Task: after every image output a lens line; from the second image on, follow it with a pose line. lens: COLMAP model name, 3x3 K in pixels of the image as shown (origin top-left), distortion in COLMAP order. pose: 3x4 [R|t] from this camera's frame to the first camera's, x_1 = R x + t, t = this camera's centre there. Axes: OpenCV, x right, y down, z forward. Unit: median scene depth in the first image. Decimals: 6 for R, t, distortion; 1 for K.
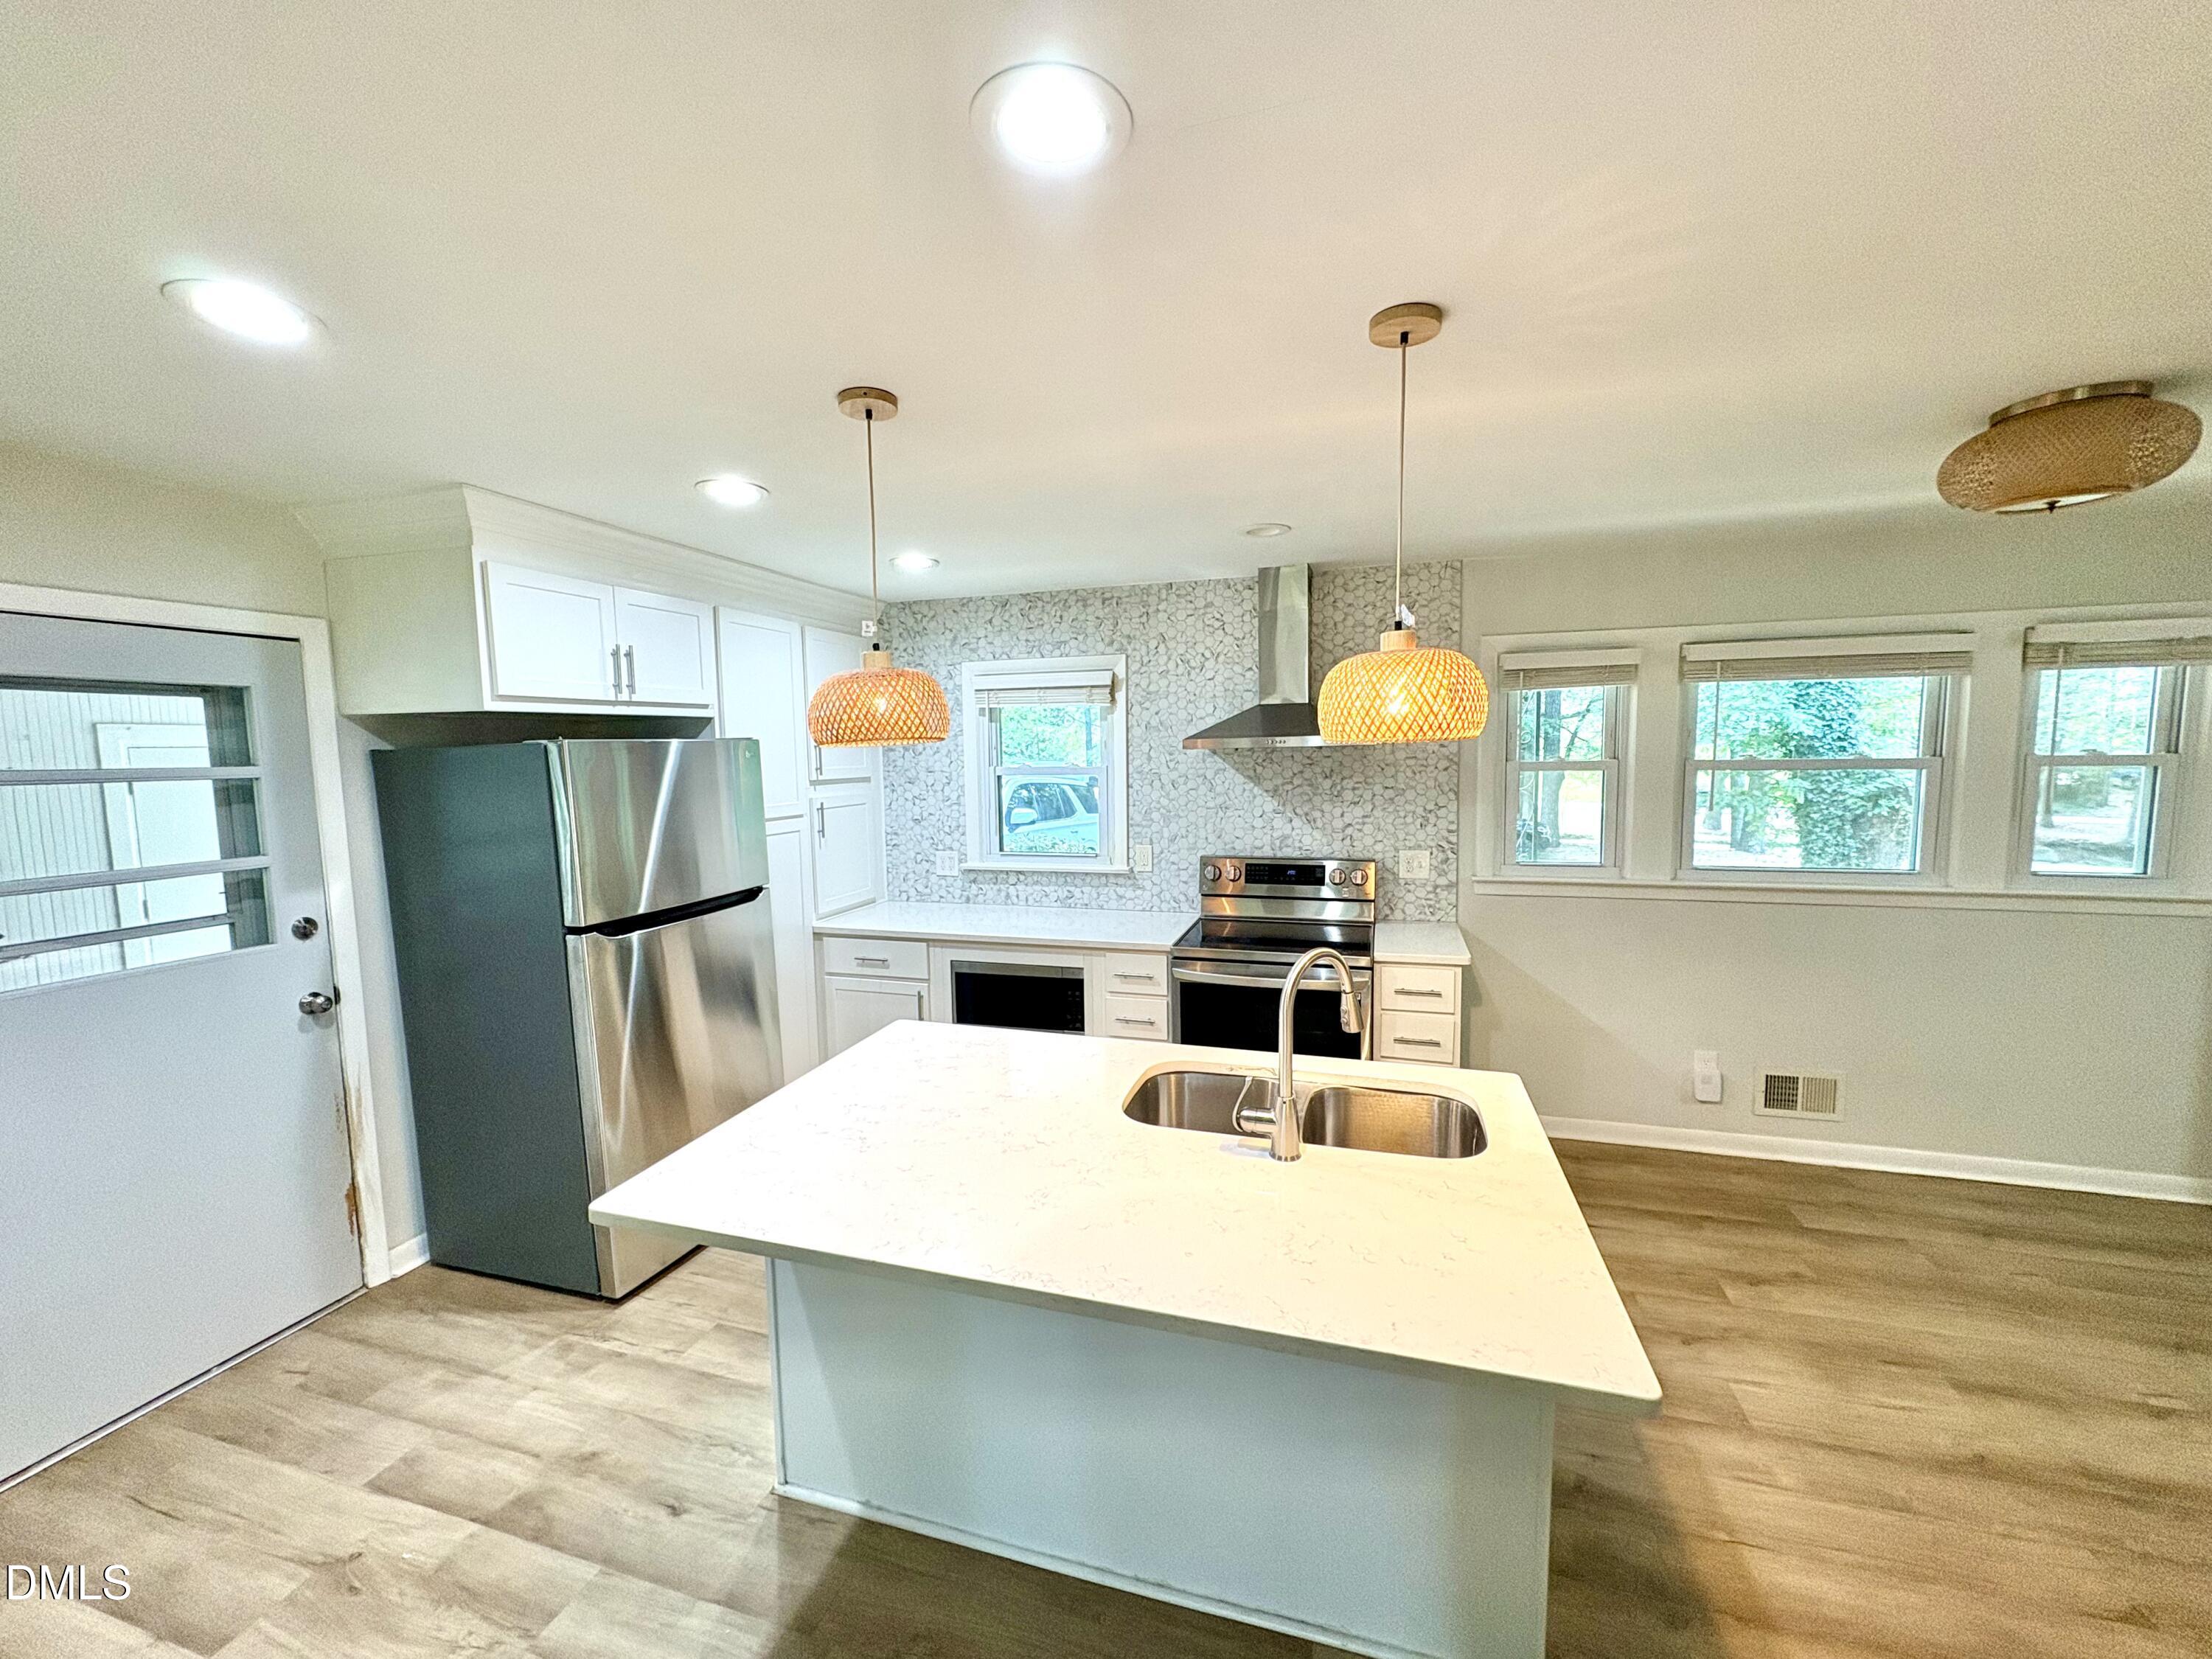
lens RADIAL K [[876.4, 0, 1104.5], [0, 876.4, 829.6], [0, 0, 1]] dist [-0.001182, 0.000137]
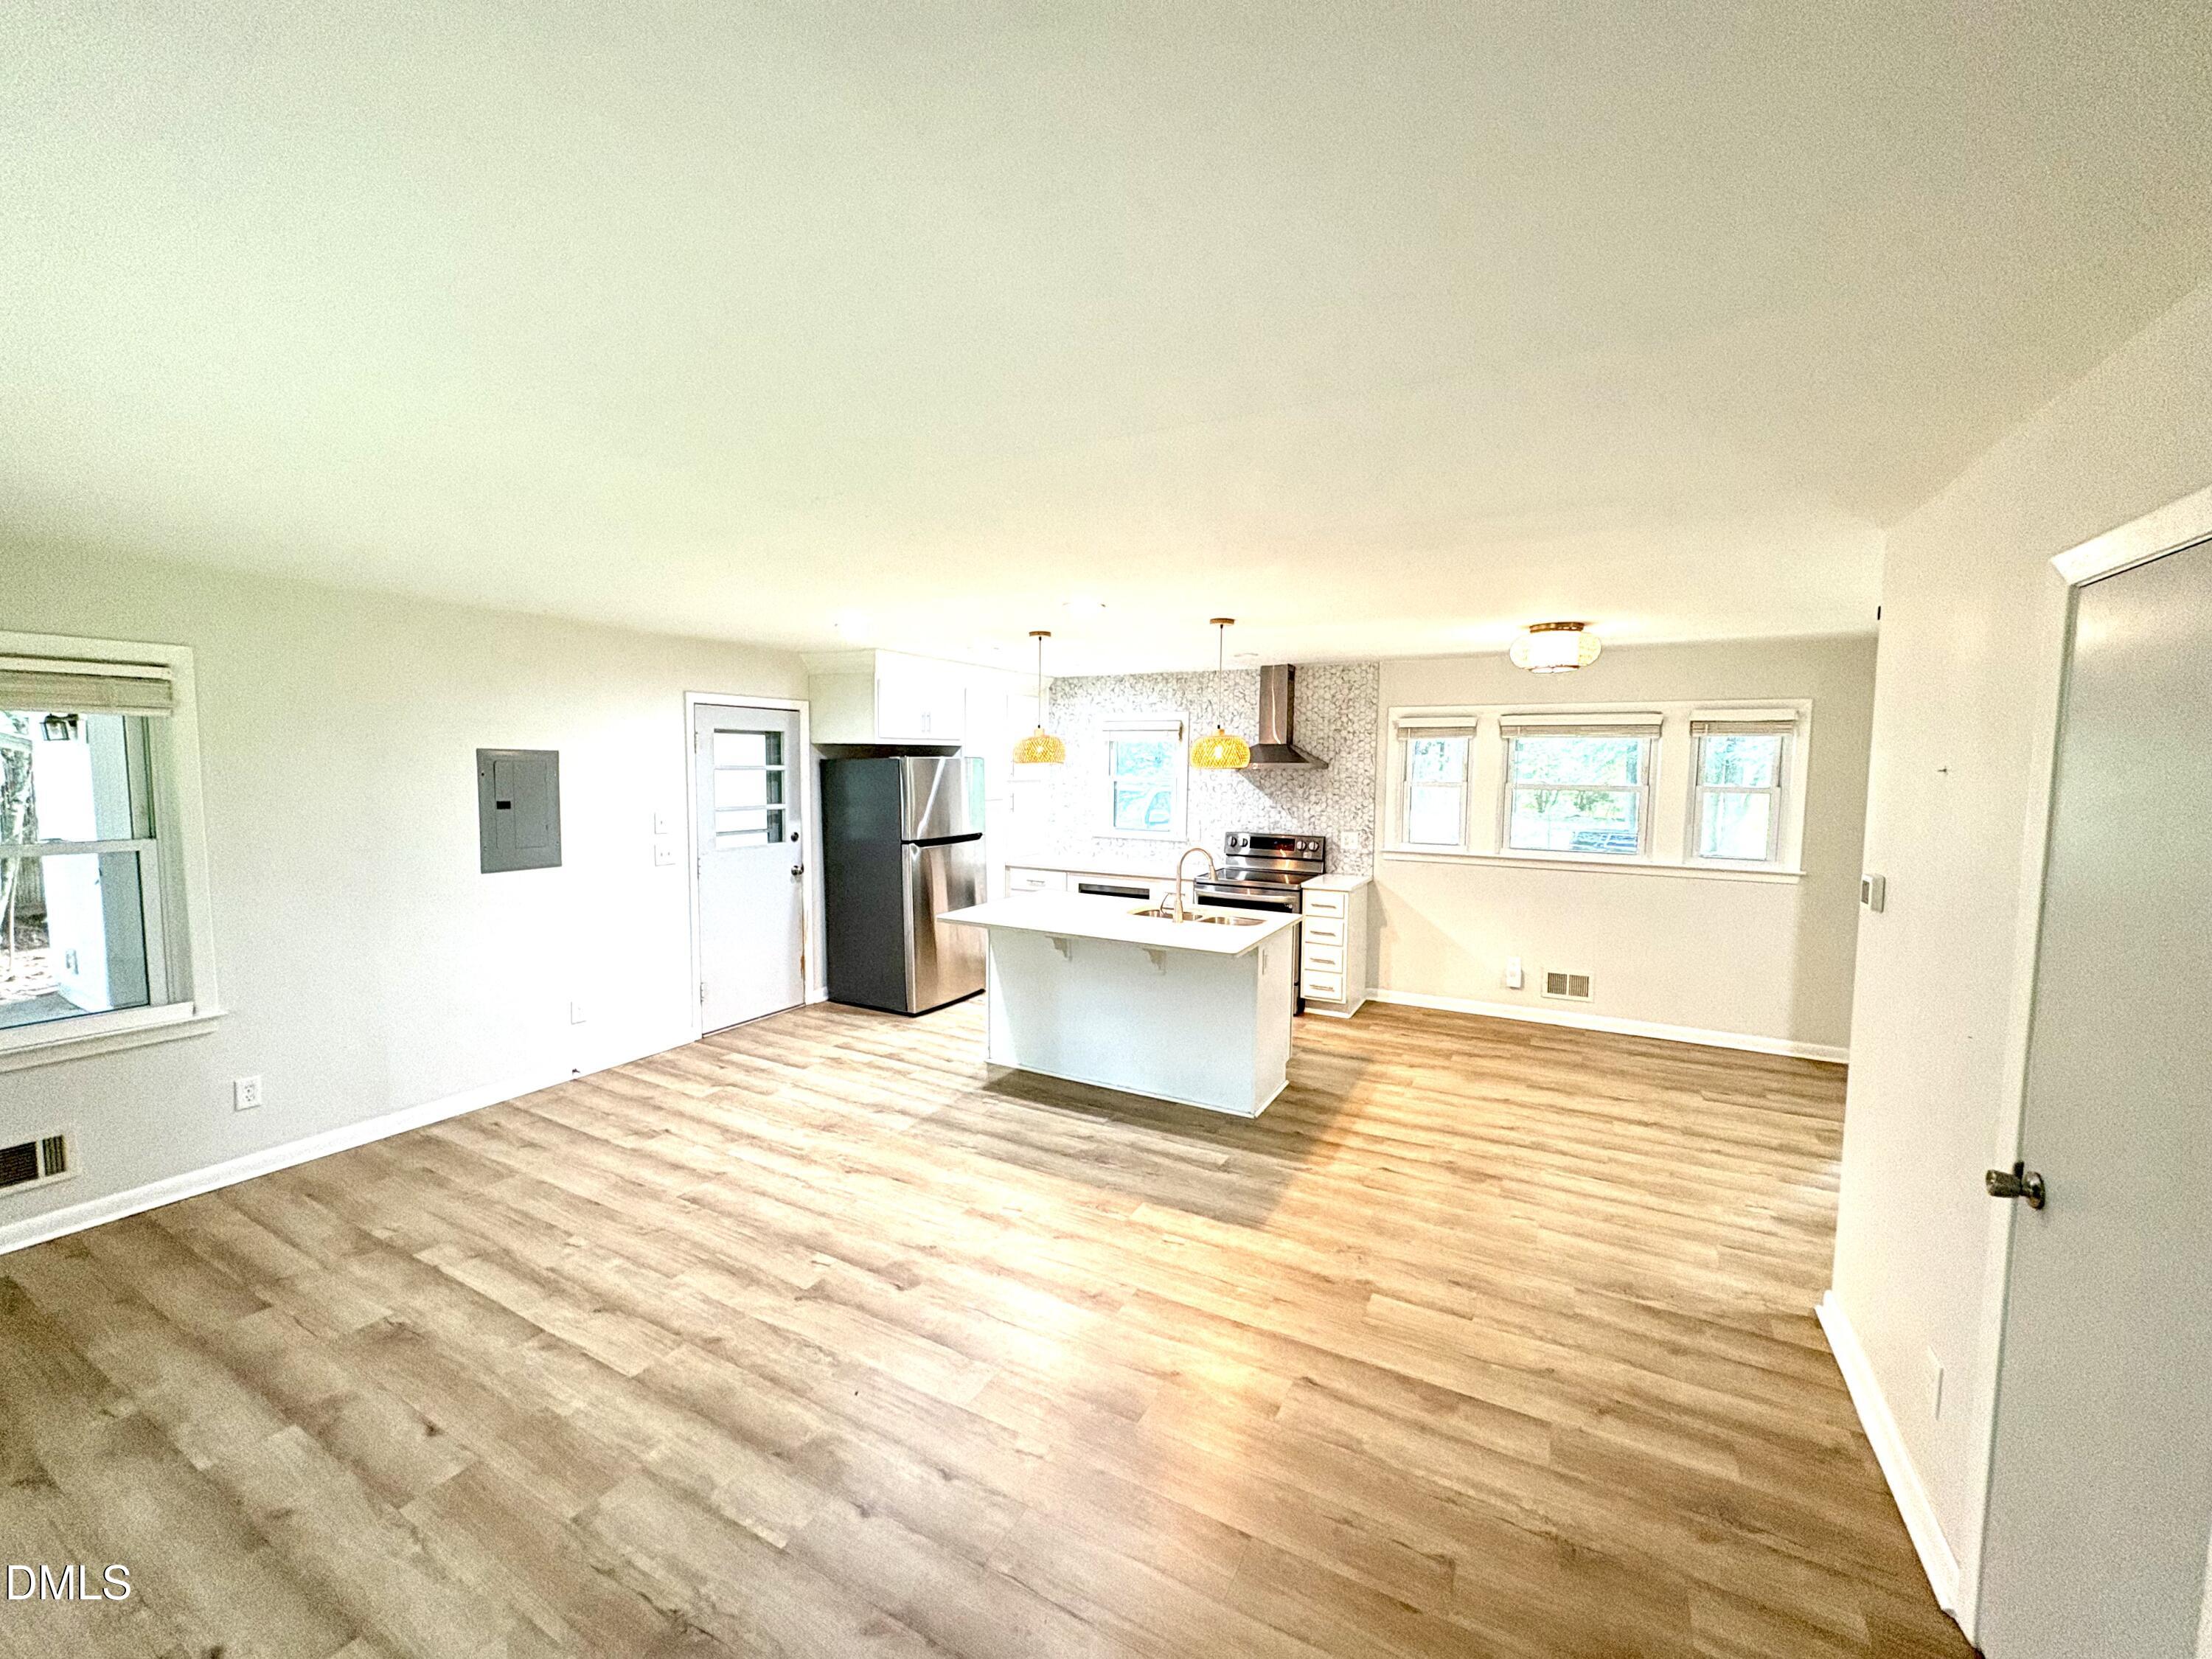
lens RADIAL K [[876.4, 0, 1104.5], [0, 876.4, 829.6], [0, 0, 1]] dist [-0.001182, 0.000137]
pose [[0.979300, 0.040898, -0.198241, 0.301073], [-0.043732, 0.998994, -0.009932, 0.074787], [0.197636, 0.018396, 0.980103, -0.989747]]
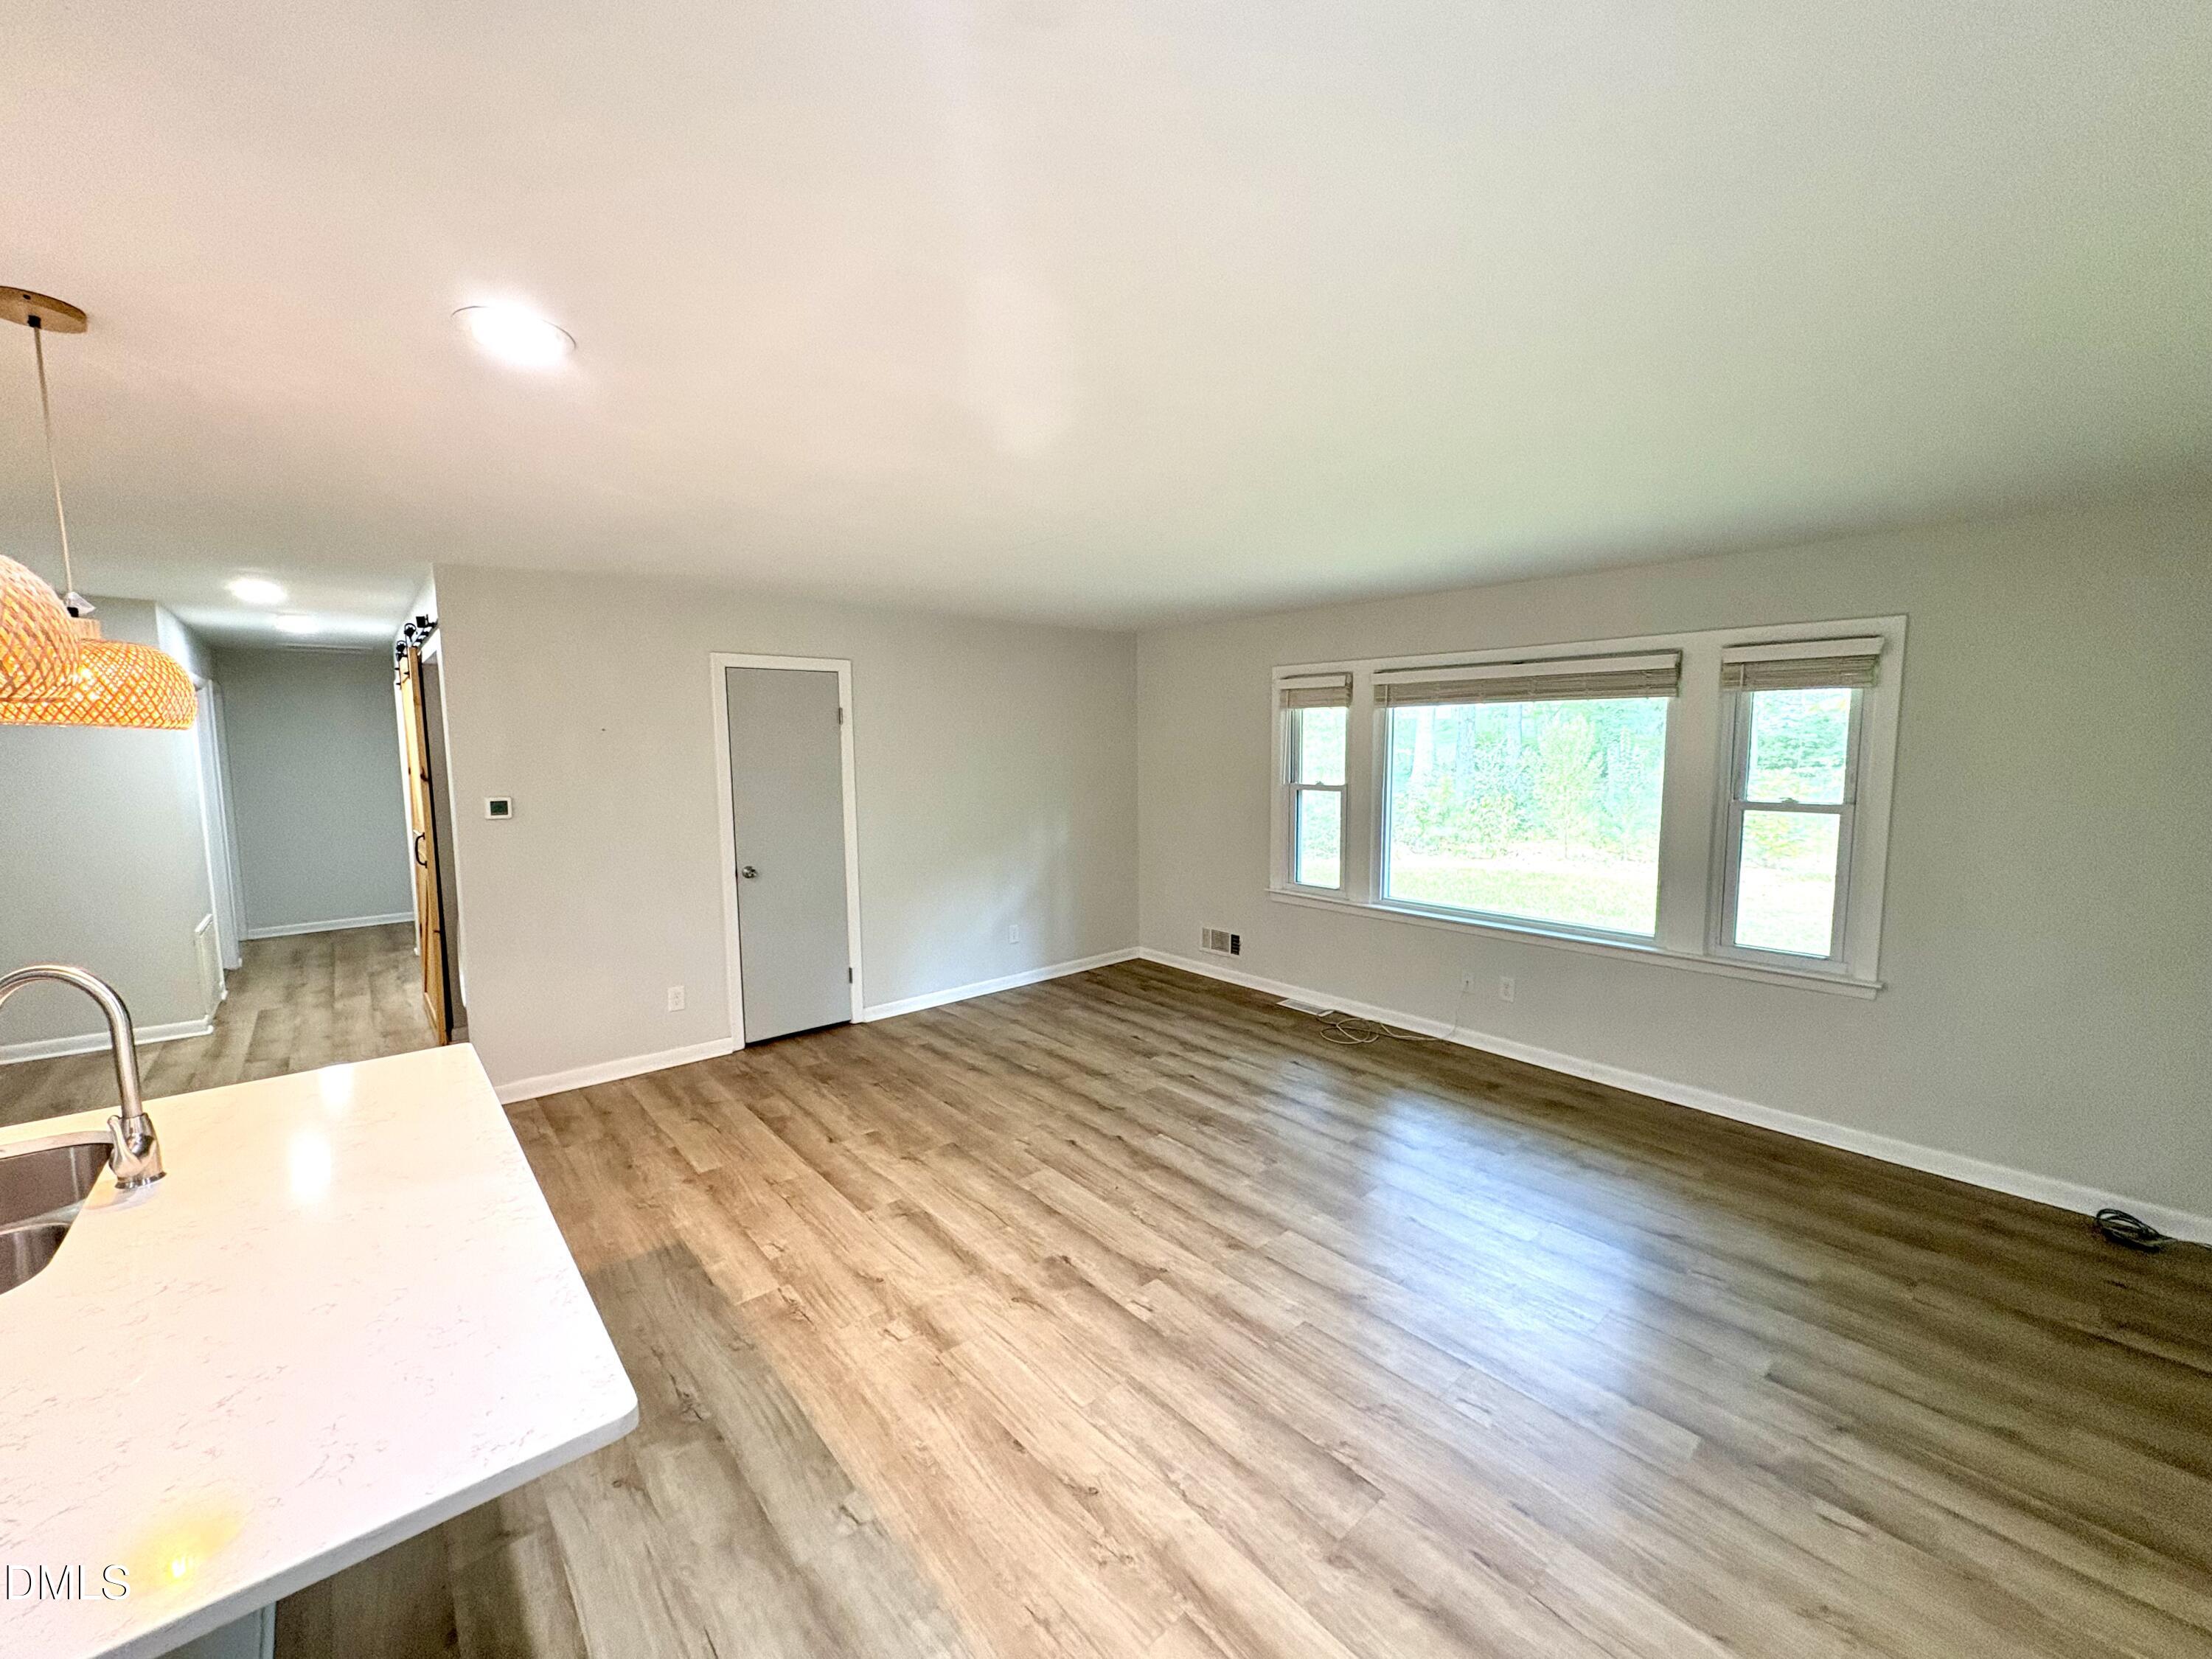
lens RADIAL K [[876.4, 0, 1104.5], [0, 876.4, 829.6], [0, 0, 1]] dist [-0.001182, 0.000137]
pose [[-0.848762, -0.036228, 0.527533, -0.663751], [0.065130, 0.982891, 0.172288, -0.047991], [-0.524749, 0.180590, -0.831881, 0.698312]]
